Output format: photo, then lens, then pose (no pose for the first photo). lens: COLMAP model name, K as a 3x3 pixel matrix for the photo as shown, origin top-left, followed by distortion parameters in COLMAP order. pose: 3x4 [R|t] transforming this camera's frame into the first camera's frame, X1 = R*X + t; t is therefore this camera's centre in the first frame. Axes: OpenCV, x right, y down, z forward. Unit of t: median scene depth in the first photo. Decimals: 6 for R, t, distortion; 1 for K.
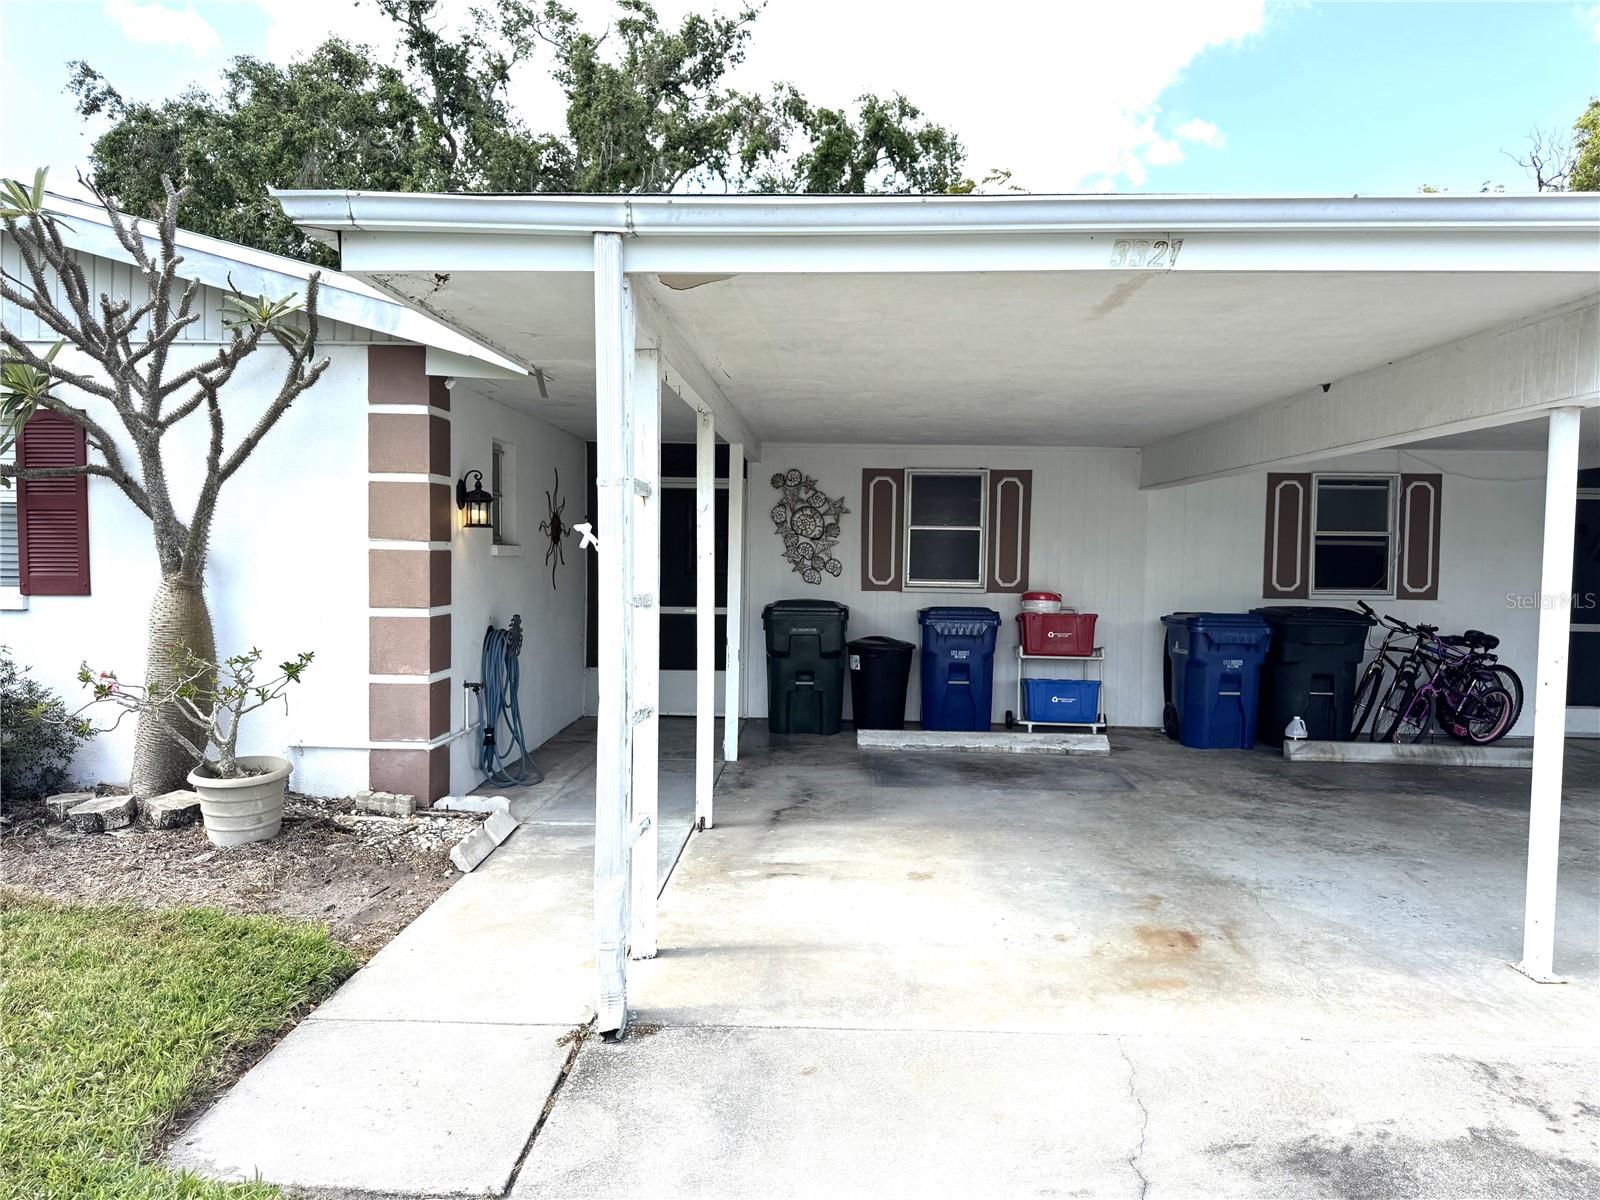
lens RADIAL K [[1165.5, 0, 815.3], [0, 1165.5, 605.2], [0, 0, 1]] dist [0.108281, -0.106957]
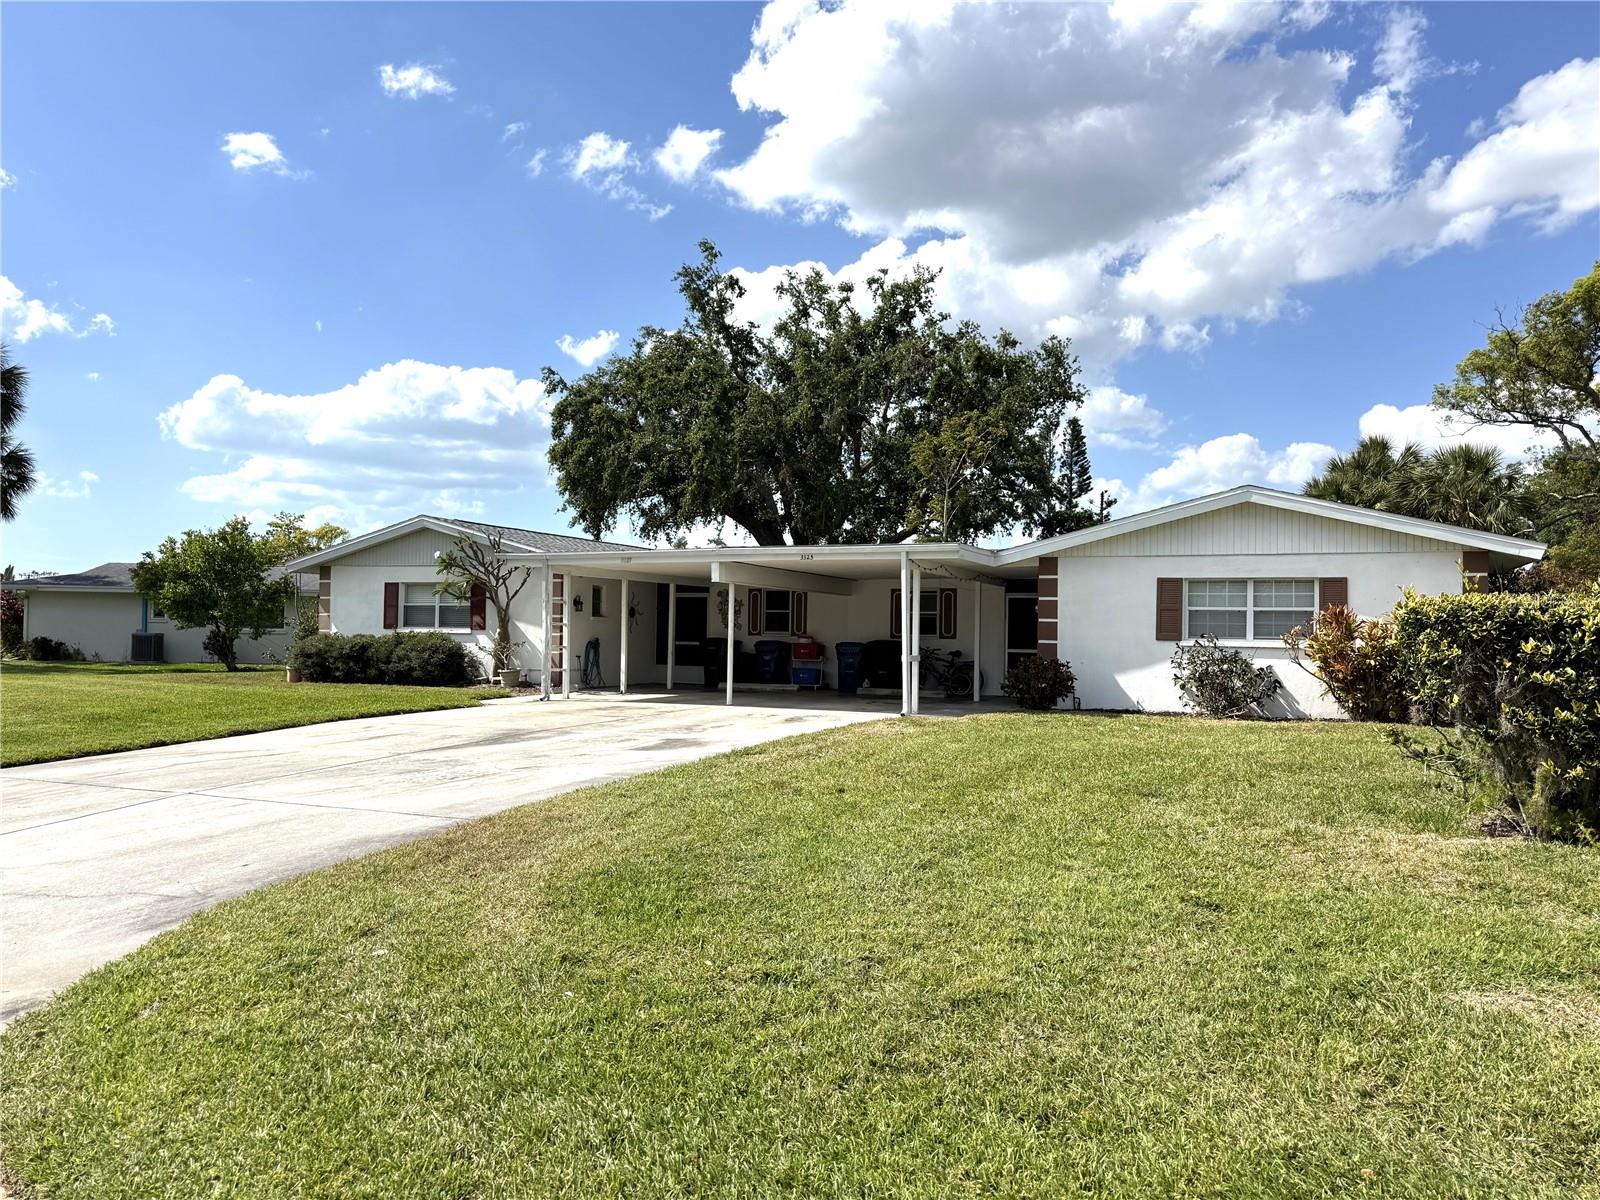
lens RADIAL K [[1165.5, 0, 815.3], [0, 1165.5, 605.2], [0, 0, 1]] dist [0.108281, -0.106957]
pose [[0.933923, -0.009366, -0.357350, 1.133664], [-0.018172, 0.997120, -0.073626, 0.111783], [0.357011, 0.075255, 0.931064, -1.400511]]
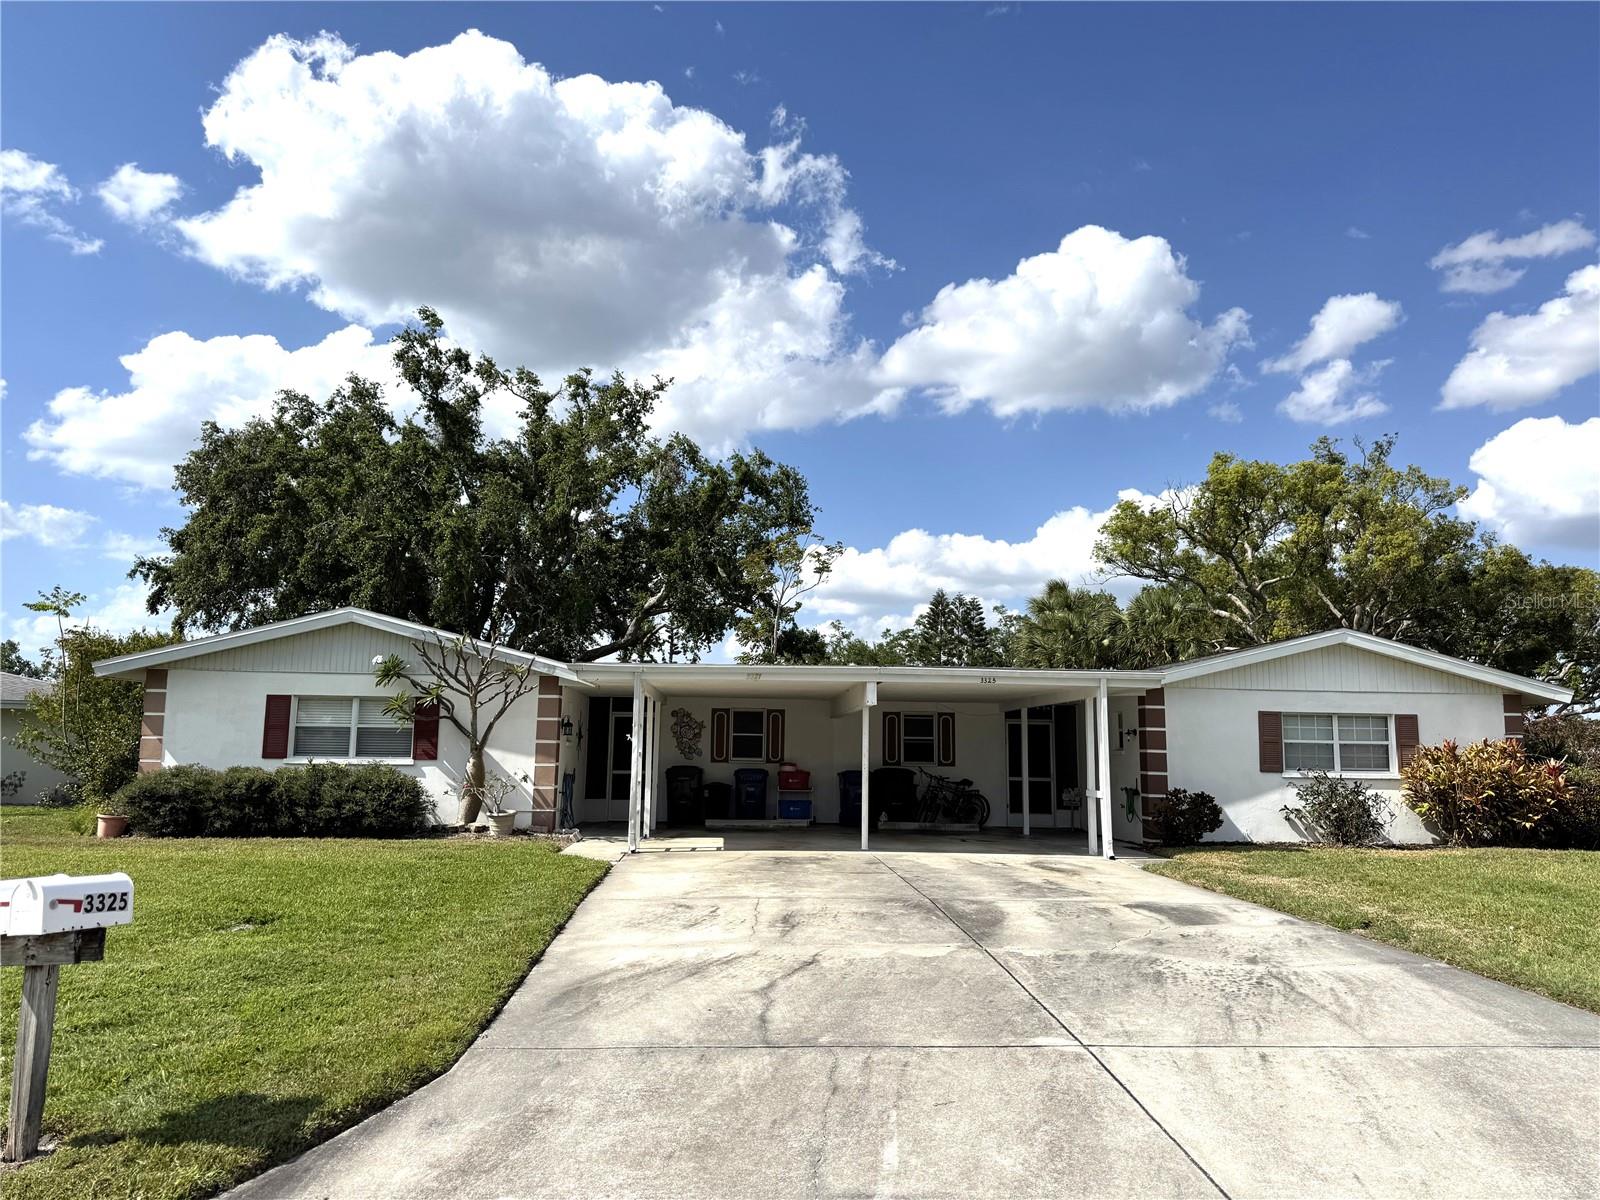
lens RADIAL K [[1180.7, 0, 834.6], [0, 1180.7, 601.4], [0, 0, 1]] dist [0.130228, -0.185217]
pose [[0.994652, 0.013844, 0.102351, 0.039905], [0.004281, 0.984598, -0.174783, 0.083896], [-0.103195, 0.174286, 0.979273, -1.351128]]
